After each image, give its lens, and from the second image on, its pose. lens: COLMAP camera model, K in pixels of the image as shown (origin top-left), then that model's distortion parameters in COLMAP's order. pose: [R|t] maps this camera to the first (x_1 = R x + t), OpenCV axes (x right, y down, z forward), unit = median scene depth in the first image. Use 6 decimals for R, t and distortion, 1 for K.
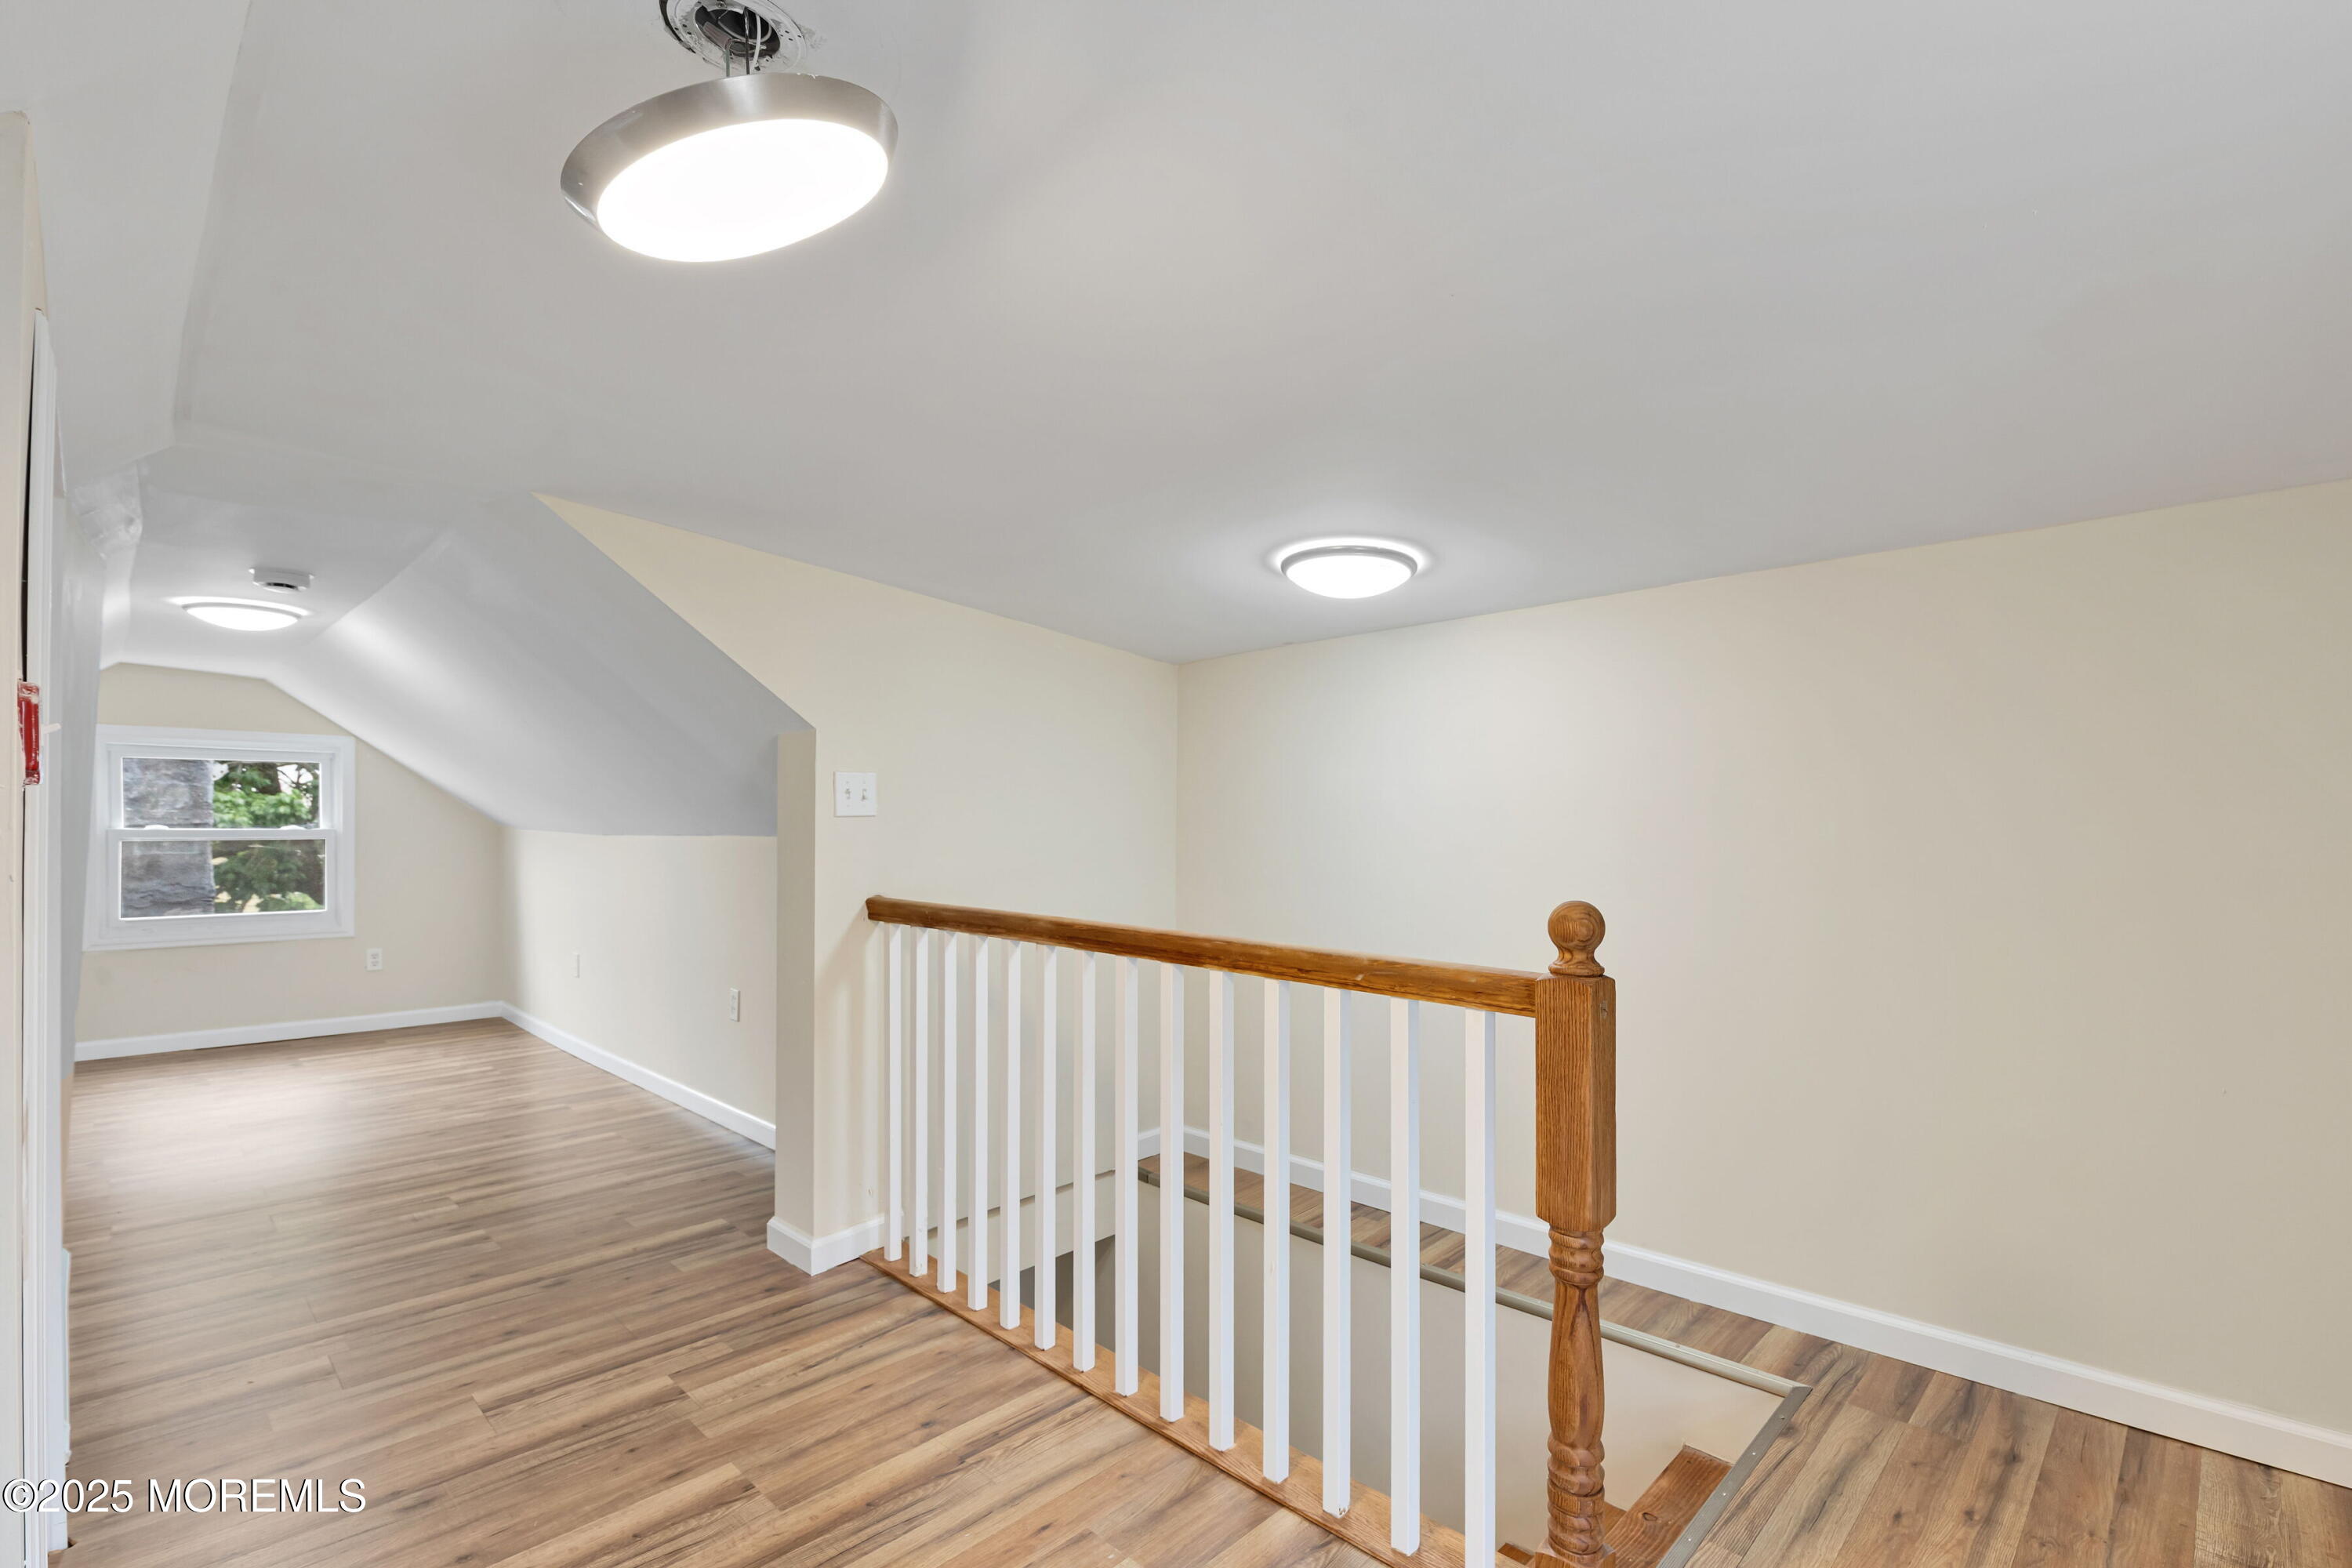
lens RADIAL K [[1067.2, 0, 1202.2], [0, 1067.2, 832.3], [0, 0, 1]] dist [-0.001684, -0.001232]
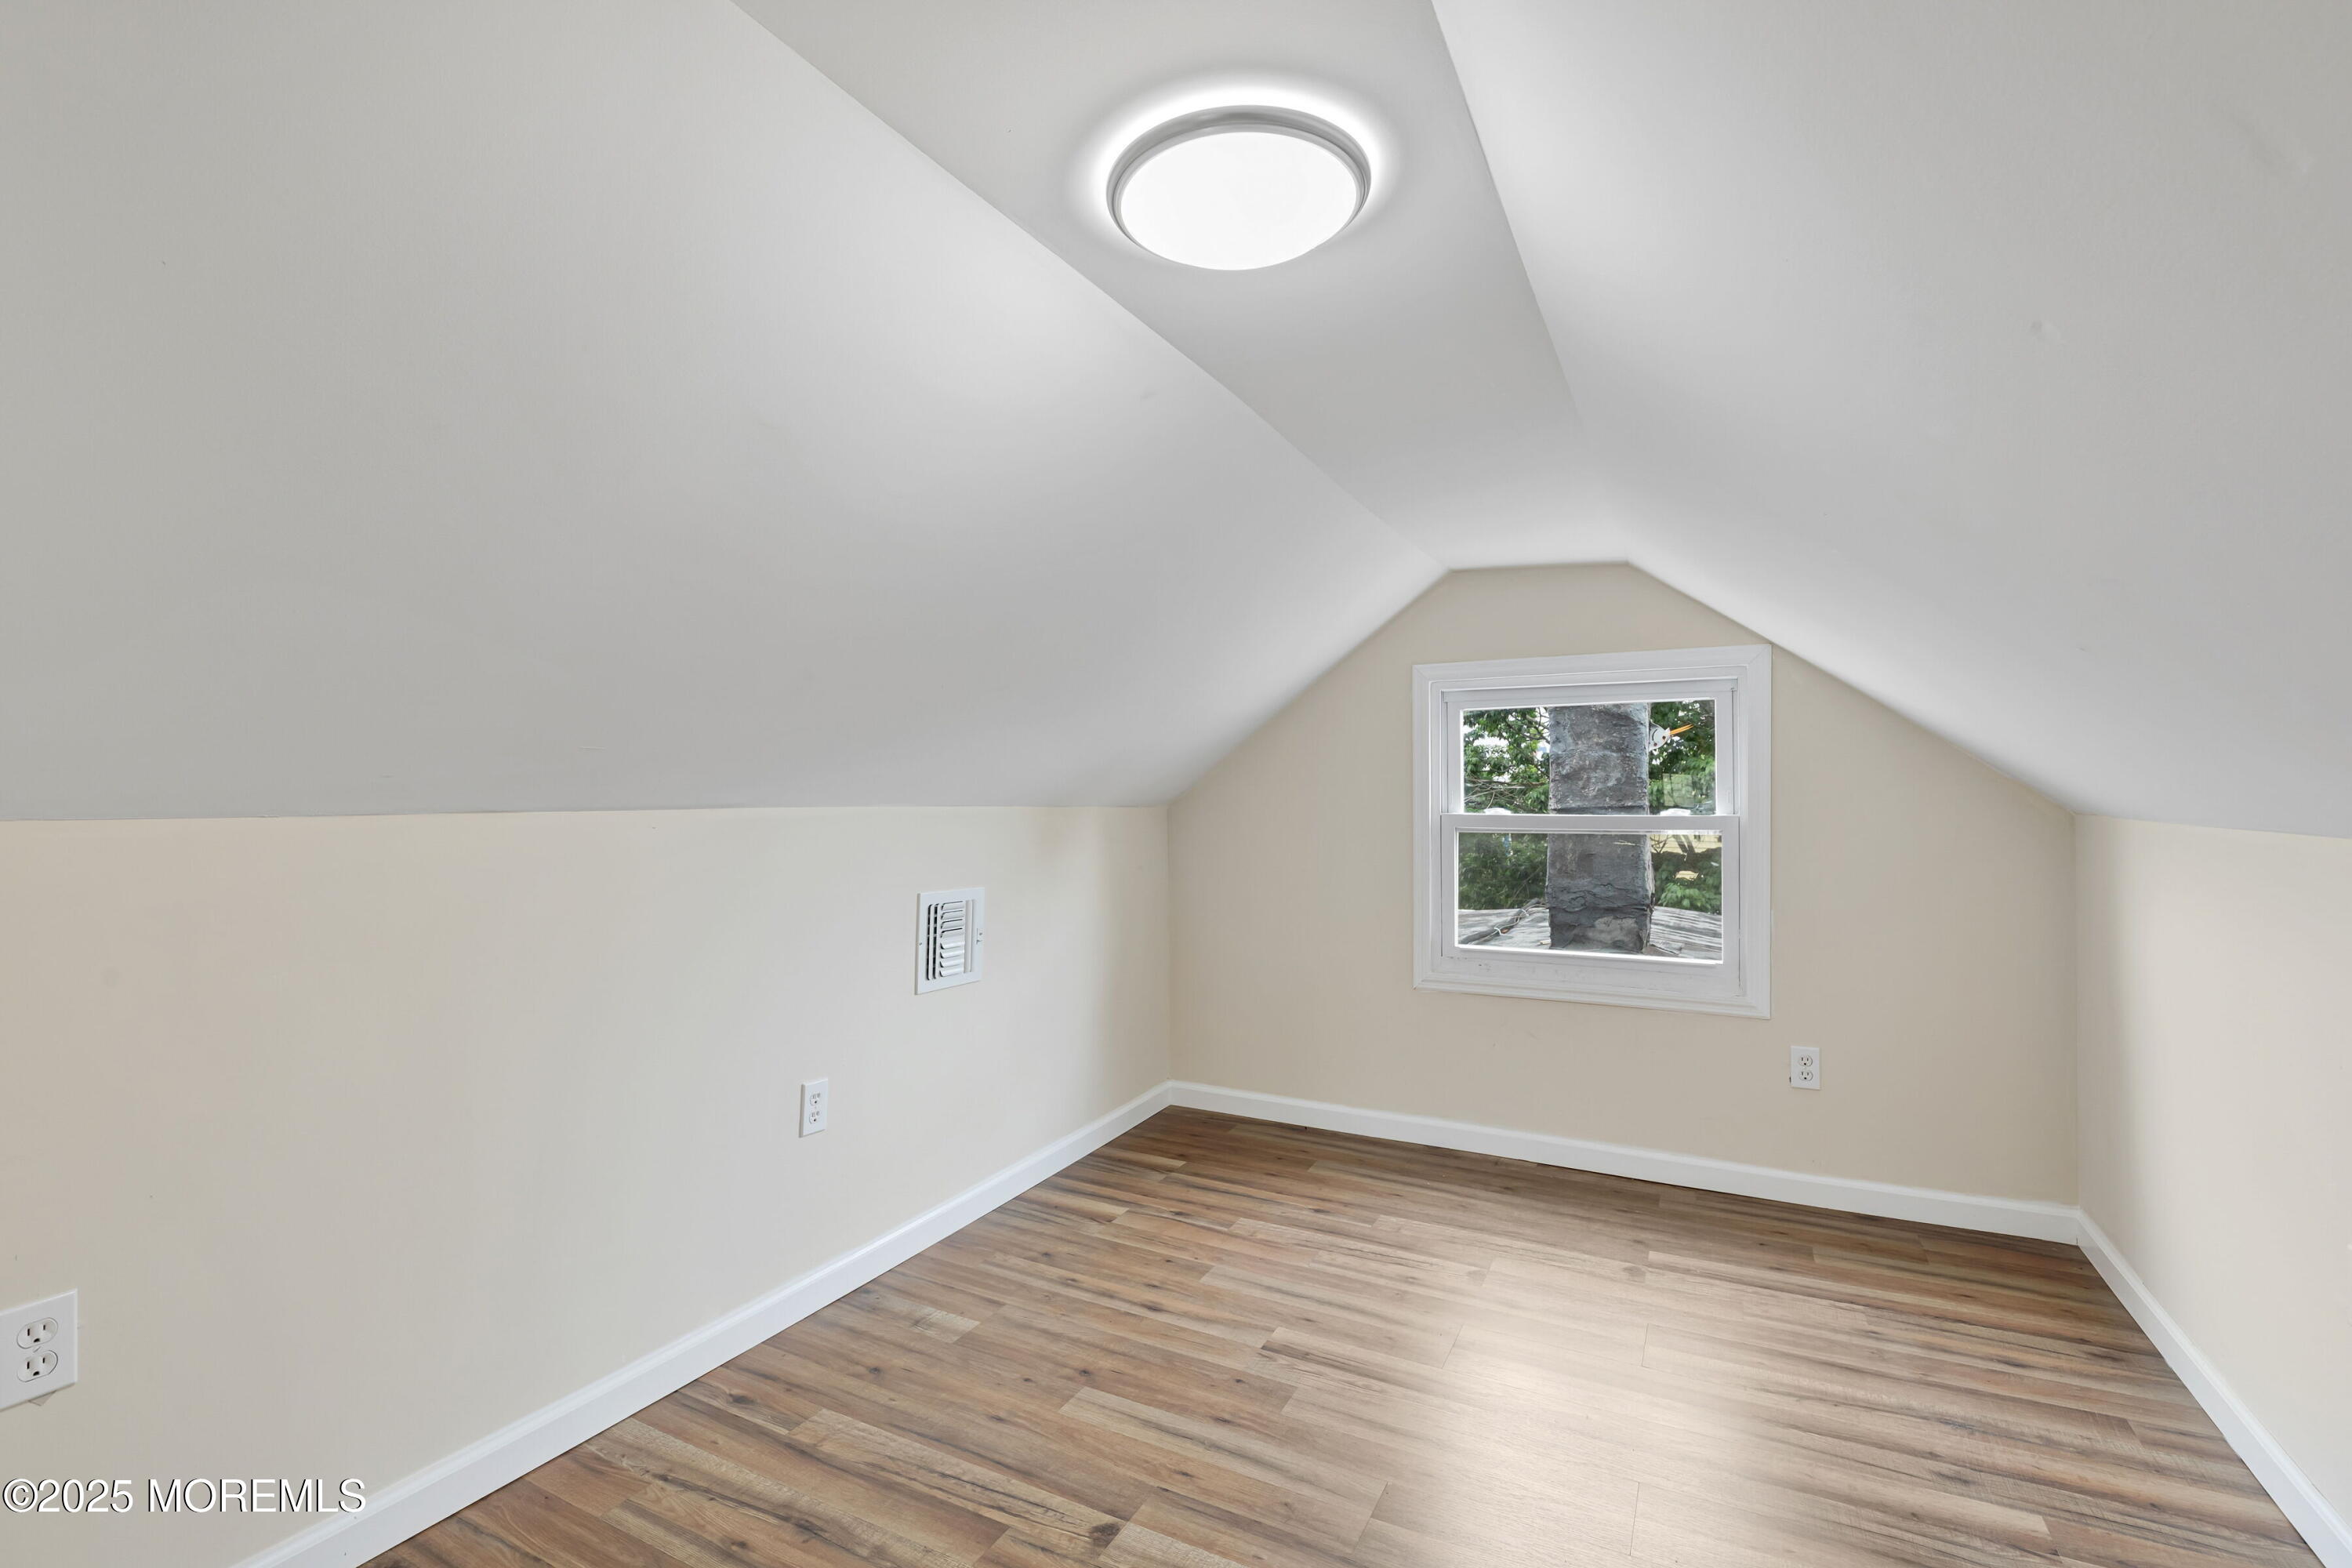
lens RADIAL K [[1067.2, 0, 1157.2], [0, 1067.2, 787.0], [0, 0, 1]] dist [-0.001684, -0.001232]
pose [[0.277998, -0.015745, -0.960452, -0.755408], [-0.009839, 0.999767, -0.019237, -0.009959], [0.960531, 0.014798, 0.277779, 1.144646]]
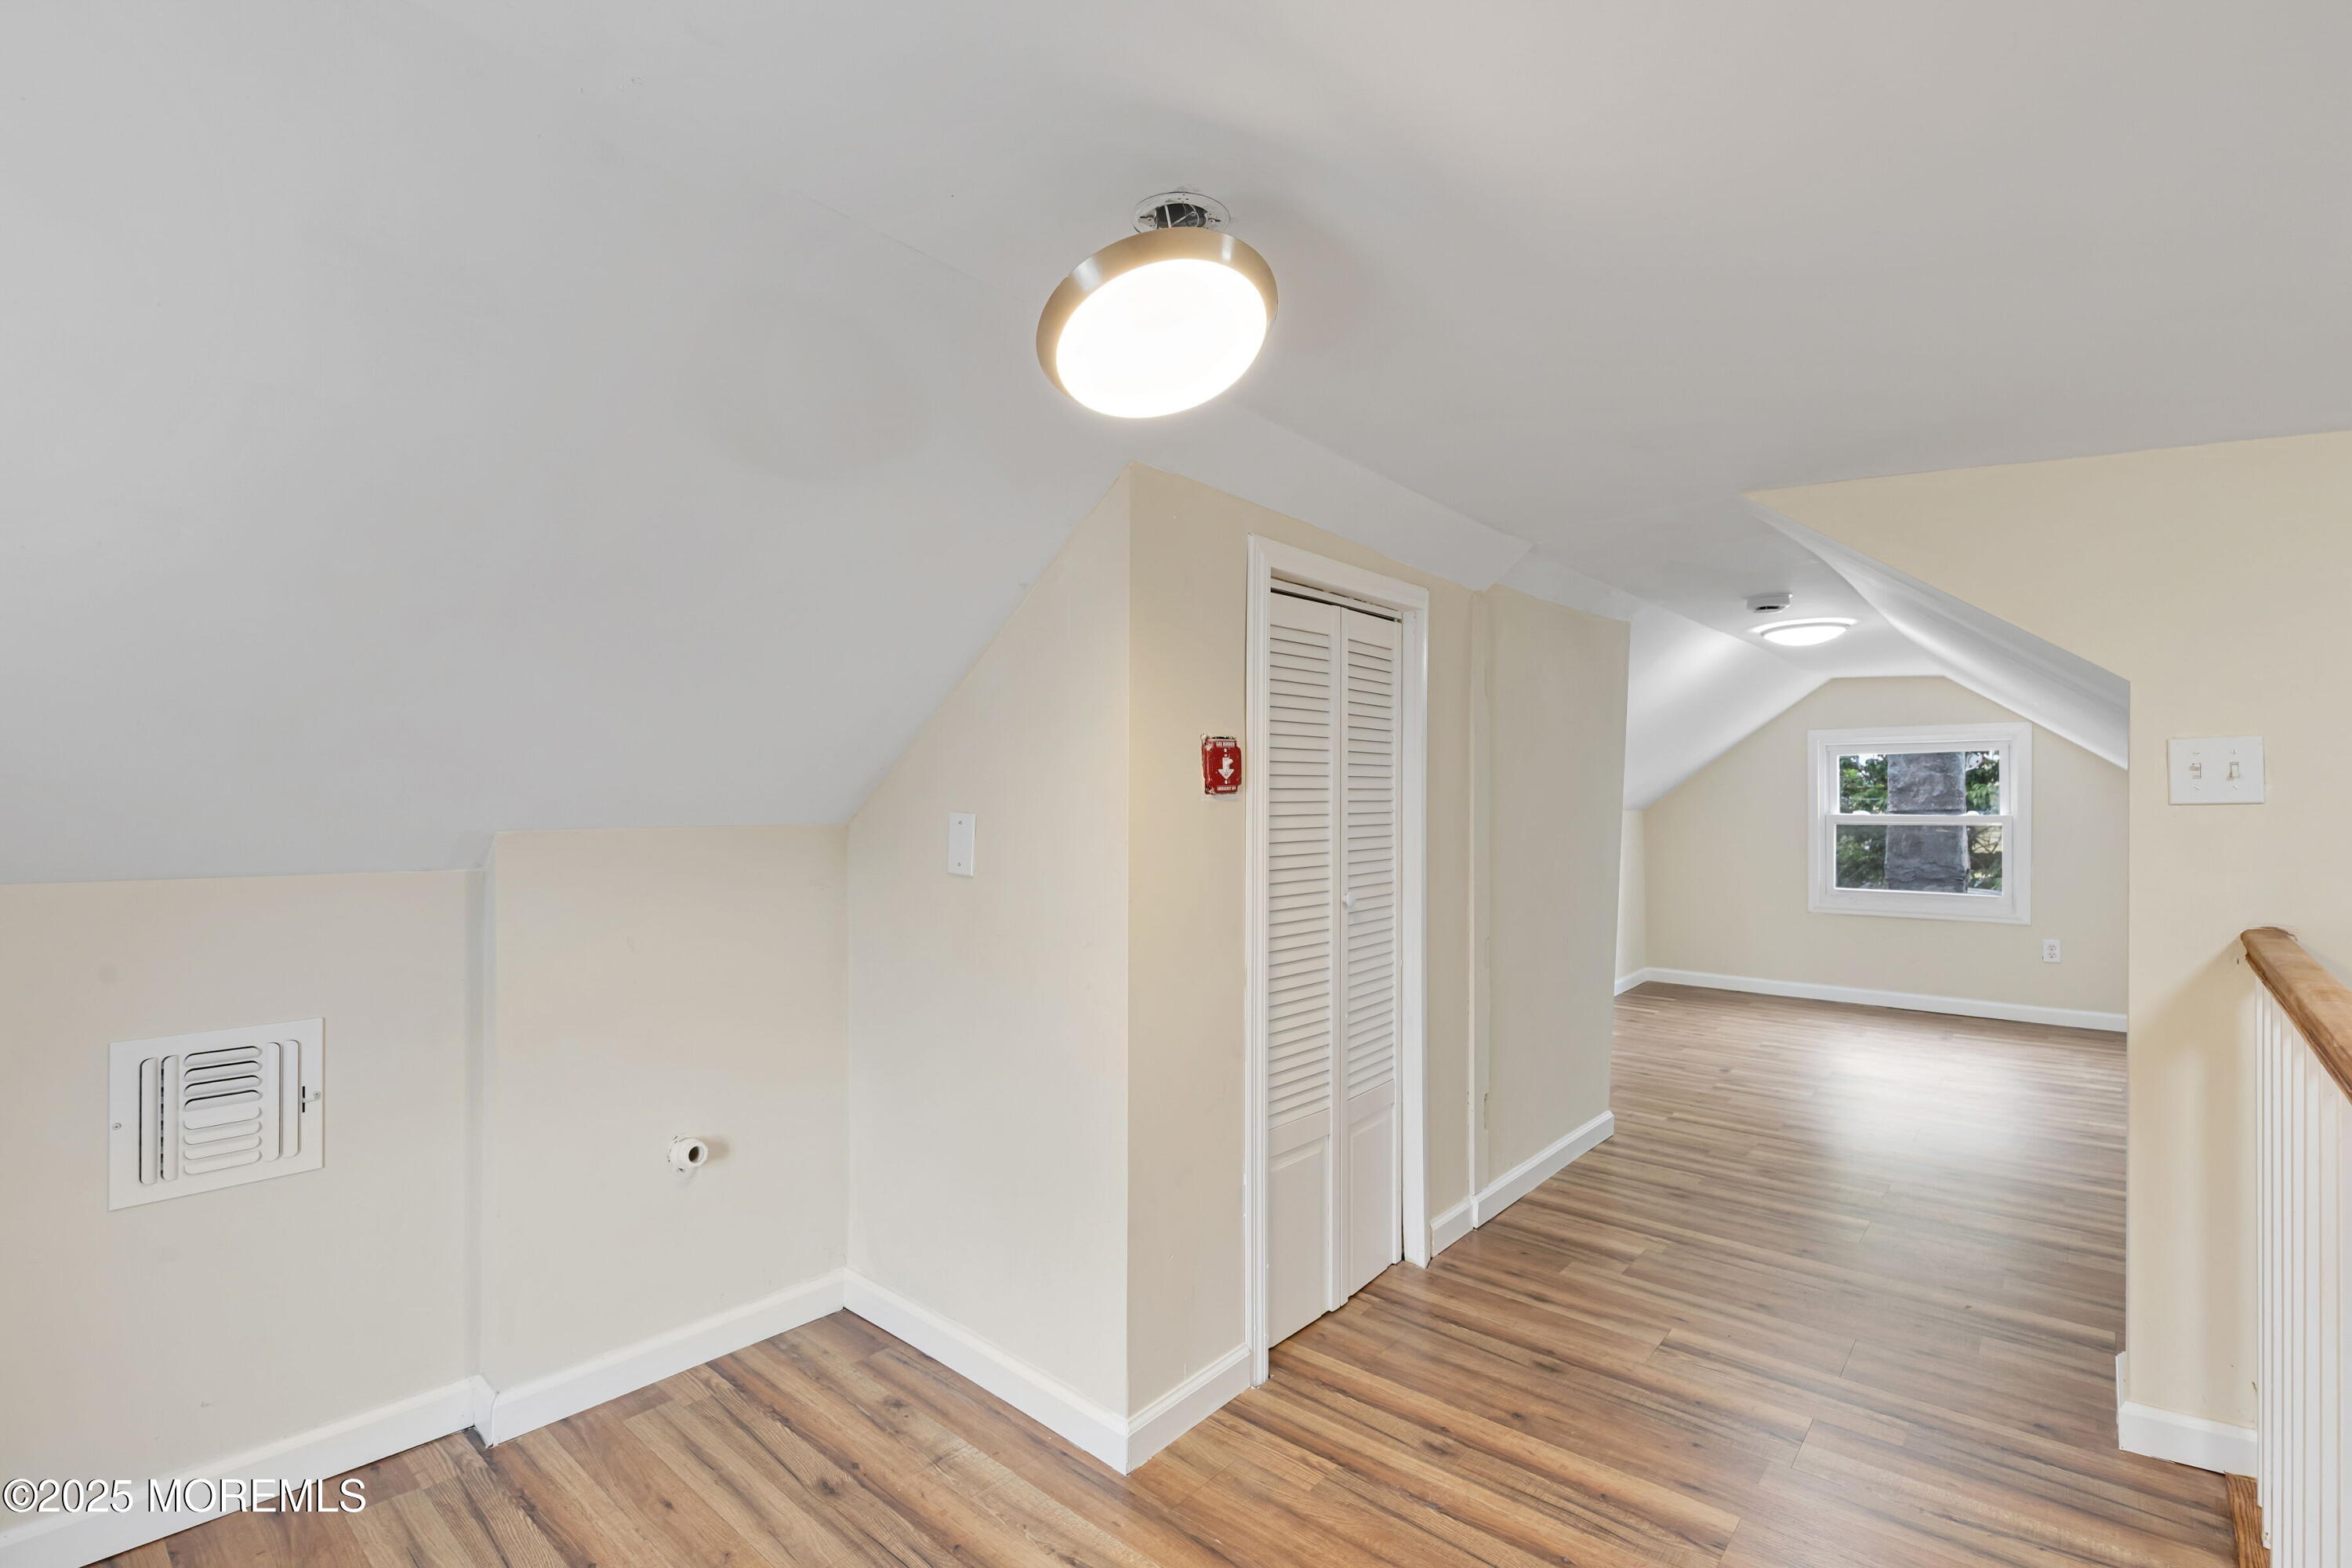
lens RADIAL K [[1067.2, 0, 1168.5], [0, 1067.2, 793.2], [0, 0, 1]] dist [-0.001684, -0.001232]
pose [[0.055039, -0.012968, -0.998400, 0.299353], [-0.009743, 0.999861, -0.013524, -0.006004], [0.998437, 0.010471, 0.054905, 0.307324]]
